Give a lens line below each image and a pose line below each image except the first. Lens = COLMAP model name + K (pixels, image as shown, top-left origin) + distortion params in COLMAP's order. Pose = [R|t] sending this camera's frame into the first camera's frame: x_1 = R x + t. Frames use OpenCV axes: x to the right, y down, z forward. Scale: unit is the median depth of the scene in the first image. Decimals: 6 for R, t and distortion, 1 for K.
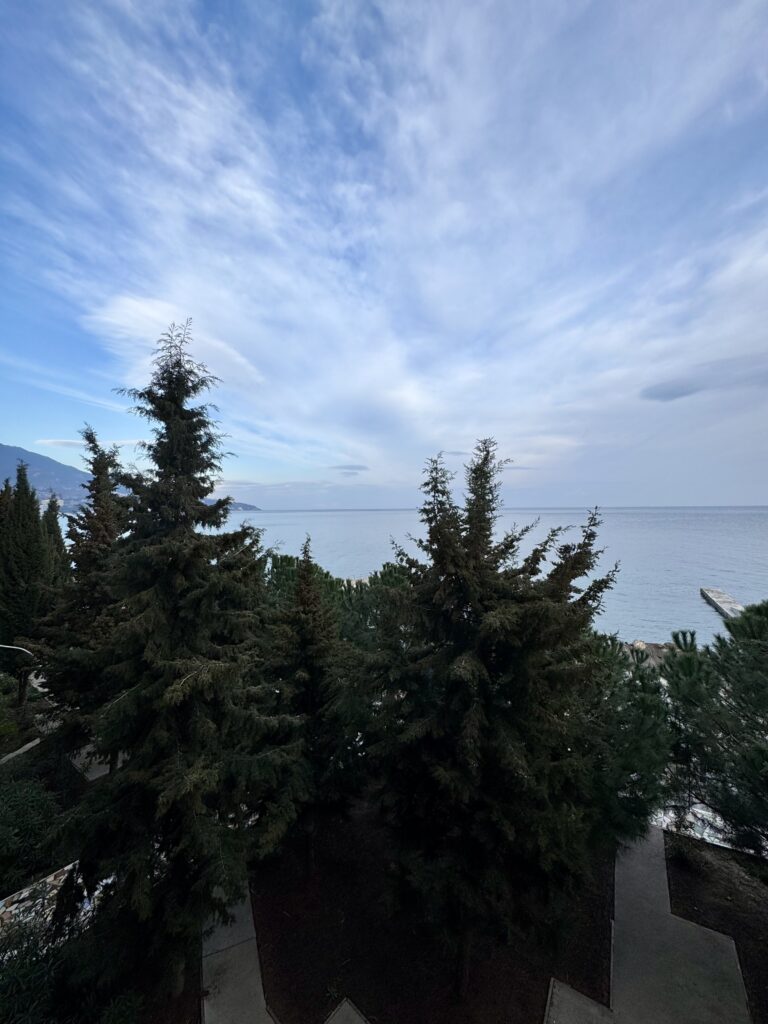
lens RADIAL K [[401.8, 0, 381.9], [0, 401.8, 515.9], [0, 0, 1]] dist [-0.001162, 0.000001]
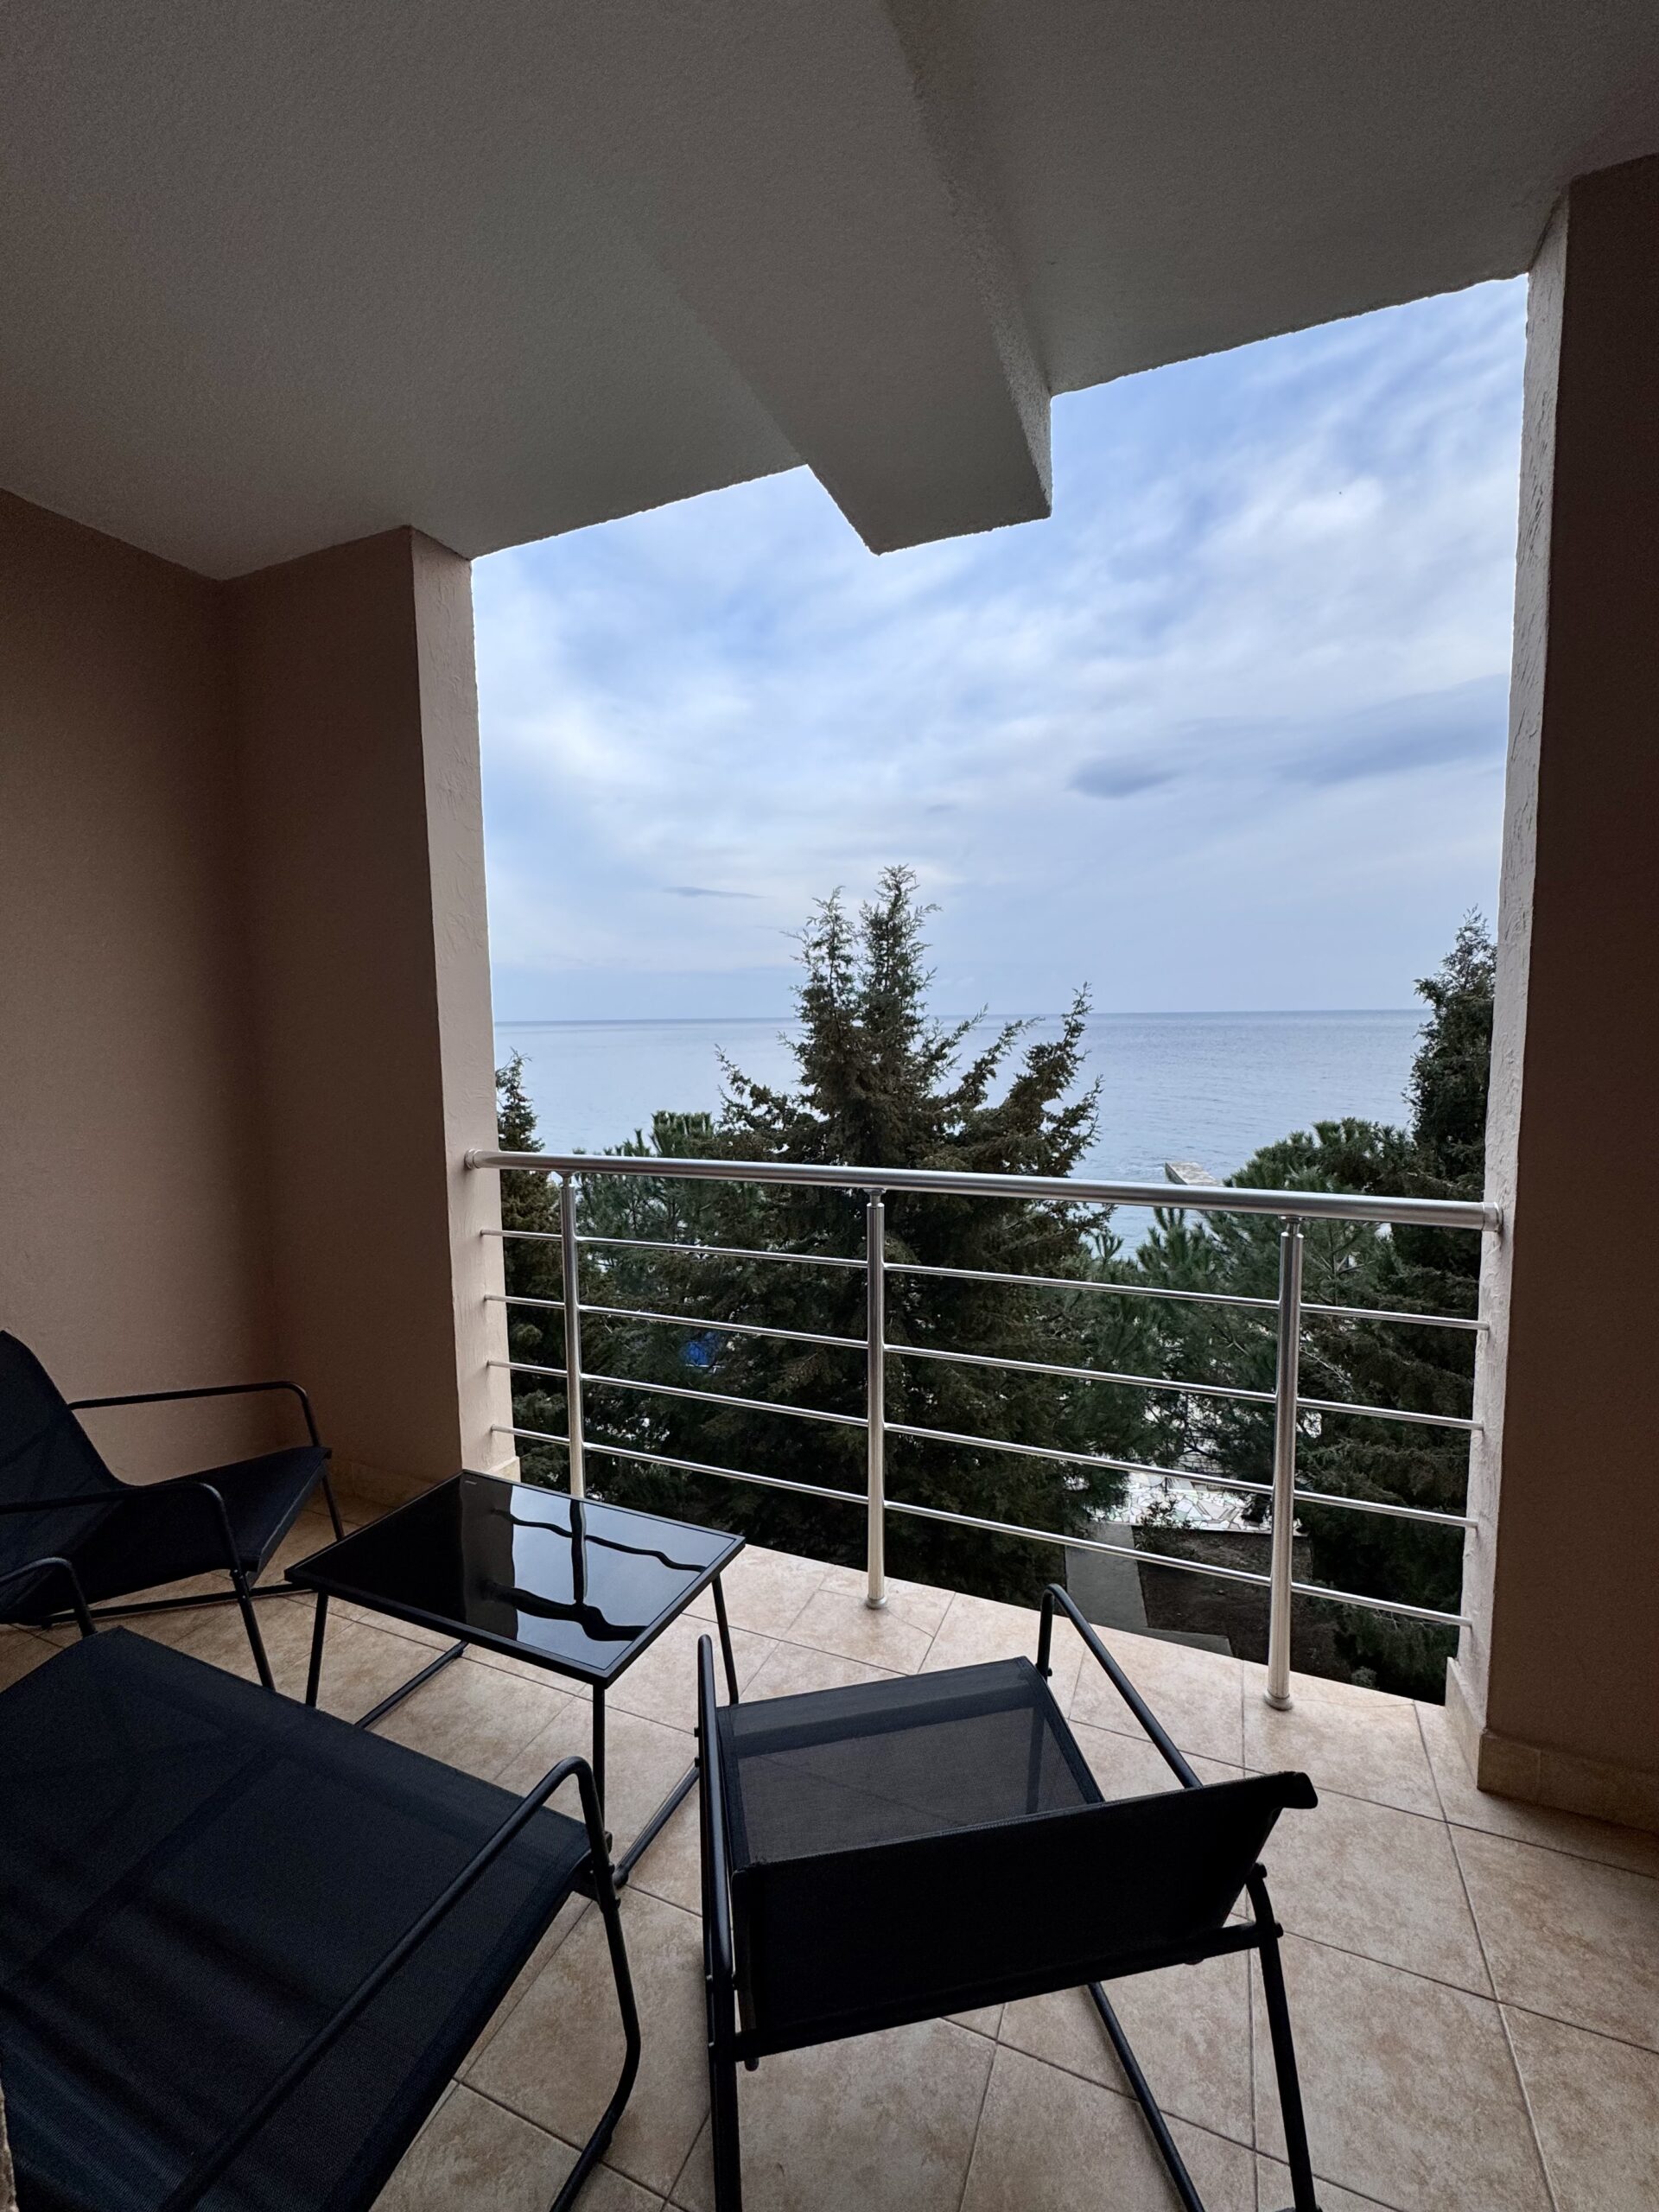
lens RADIAL K [[879.9, 0, 833.5], [0, 879.9, 1103.0], [0, 0, 1]] dist [-0.002936, 0.000362]
pose [[0.954125, -0.035319, 0.297318, -0.217046], [0.010938, 0.996467, 0.083271, 0.036097], [-0.299208, -0.076199, 0.951140, -0.183360]]
